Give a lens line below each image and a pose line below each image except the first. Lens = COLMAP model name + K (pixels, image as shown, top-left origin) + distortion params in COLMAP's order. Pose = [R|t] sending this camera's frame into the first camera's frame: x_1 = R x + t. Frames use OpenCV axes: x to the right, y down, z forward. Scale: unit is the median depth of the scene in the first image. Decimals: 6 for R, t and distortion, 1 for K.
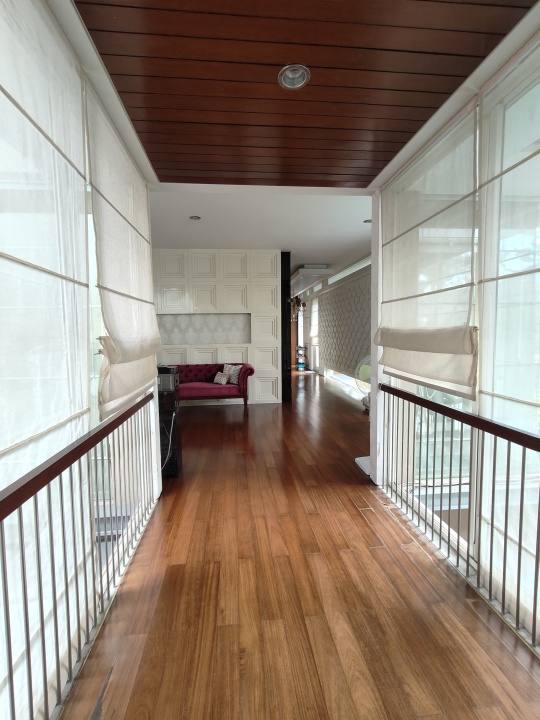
lens RADIAL K [[336.1, 0, 270.0], [0, 336.1, 360.0], [0, 0, 1]] dist [0.000169, 0.000185]
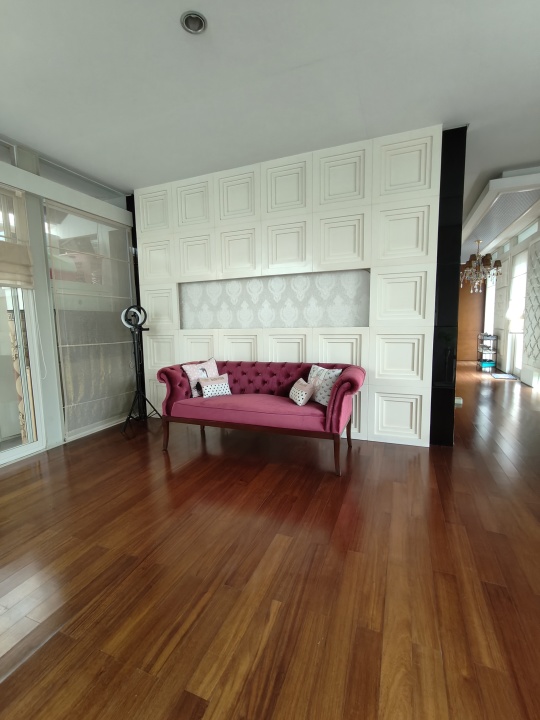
lens RADIAL K [[336.1, 0, 270.0], [0, 336.1, 360.0], [0, 0, 1]] dist [0.000169, 0.000185]
pose [[0.881181, 0.050329, -0.470093, 0.055237], [-0.030779, 0.998315, 0.049187, -0.018882], [0.471777, -0.028874, 0.881245, 0.457606]]
